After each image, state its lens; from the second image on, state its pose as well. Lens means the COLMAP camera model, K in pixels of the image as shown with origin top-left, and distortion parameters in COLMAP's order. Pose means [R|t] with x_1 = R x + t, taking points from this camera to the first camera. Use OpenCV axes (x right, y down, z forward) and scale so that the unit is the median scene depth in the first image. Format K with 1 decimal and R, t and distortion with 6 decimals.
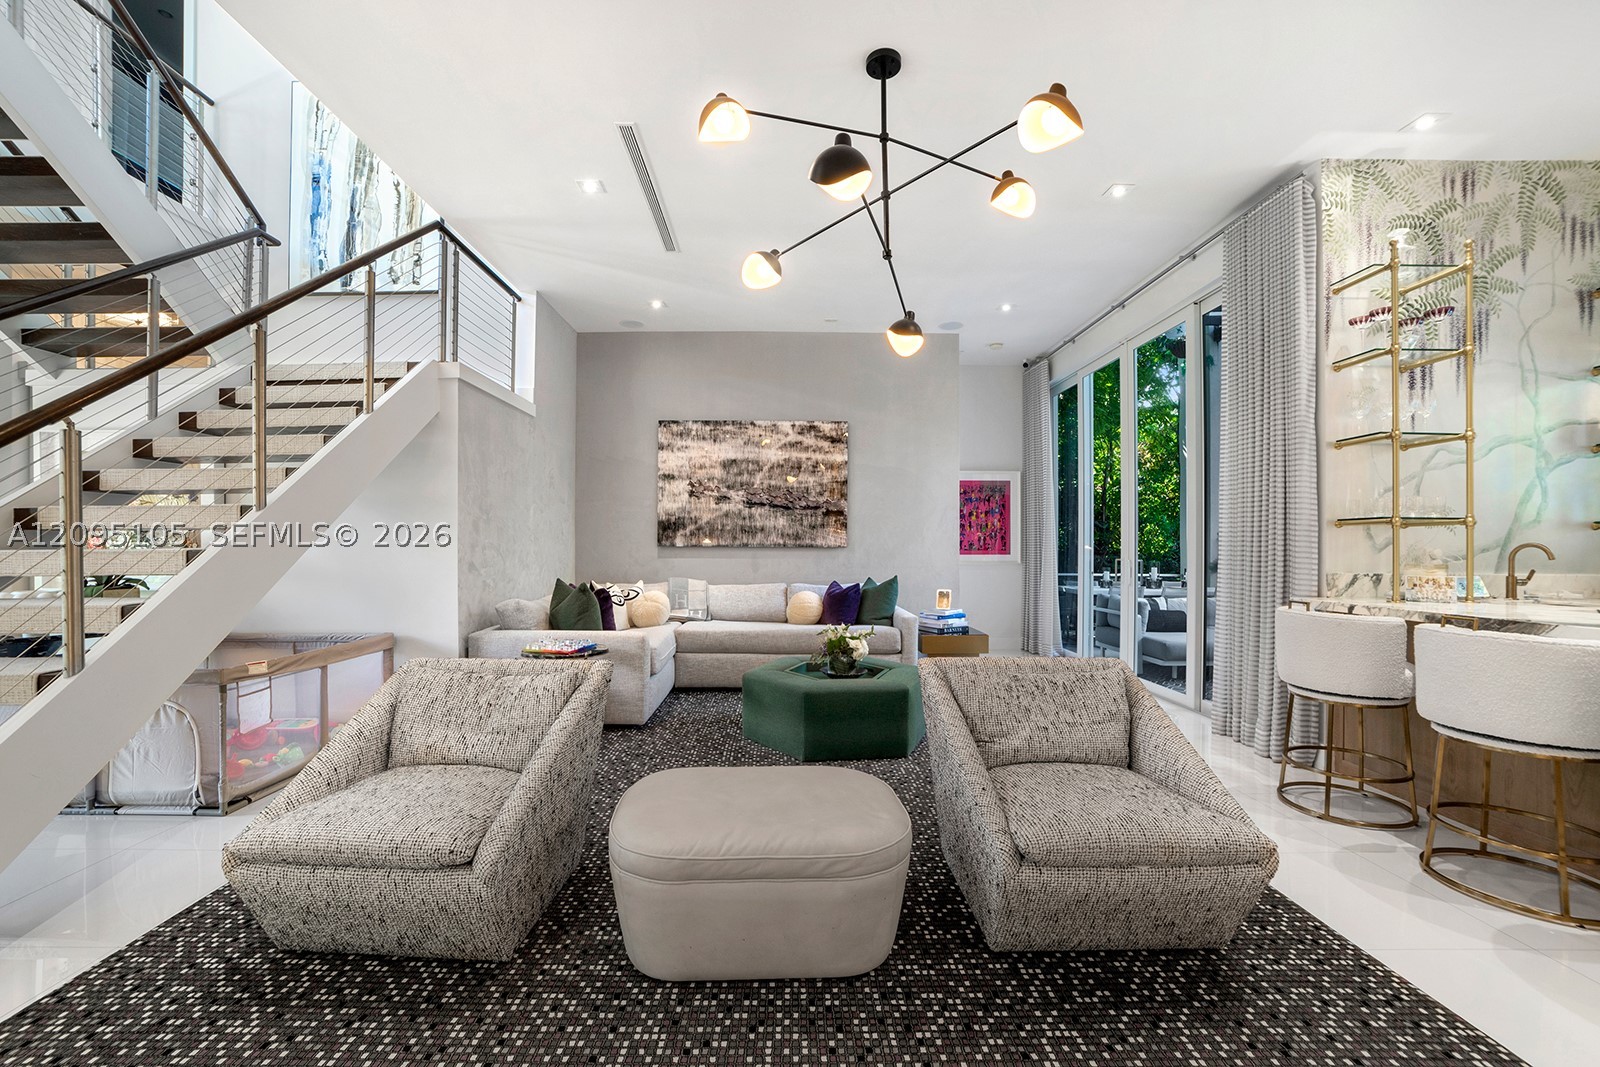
lens RADIAL K [[682.4, 0, 814.1], [0, 682.4, 534.5], [0, 0, 1]] dist [0.007776, 0.004114]
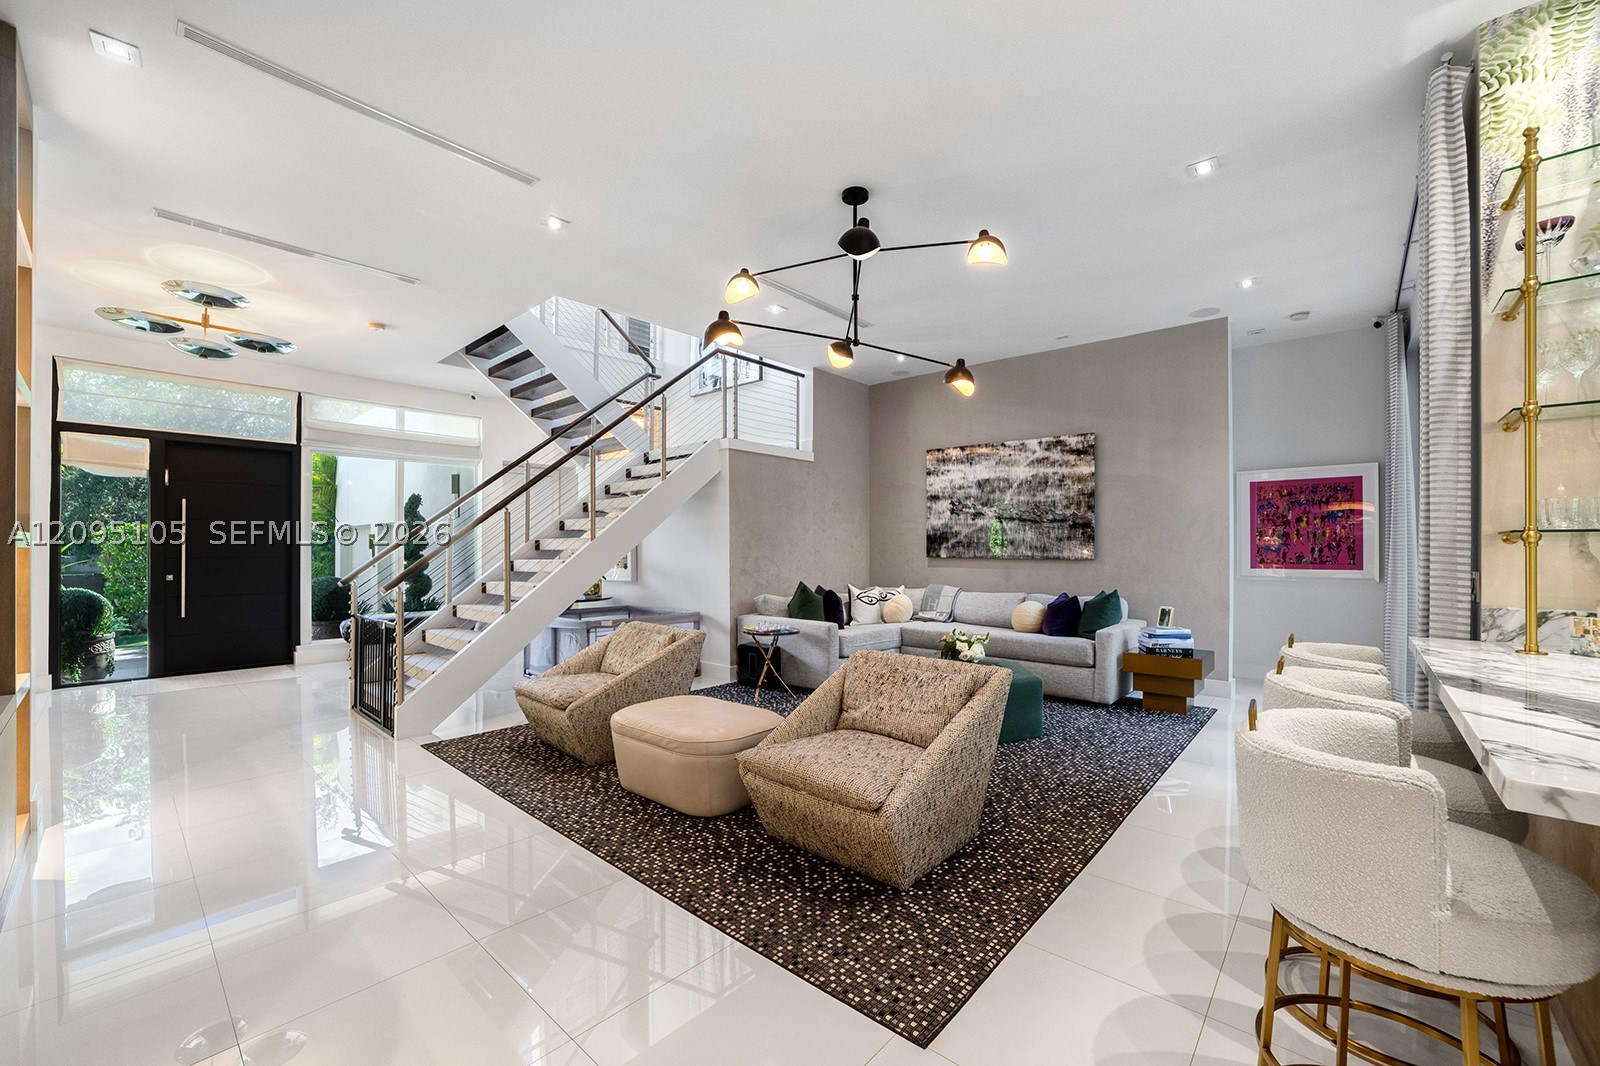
lens RADIAL K [[682.4, 0, 797.5], [0, 682.4, 542.1], [0, 0, 1]] dist [0.007776, 0.004114]
pose [[0.729382, -0.006280, -0.684078, 0.738956], [0.010428, 0.999944, 0.001939, -0.023521], [0.684027, -0.008548, 0.729406, -0.028866]]
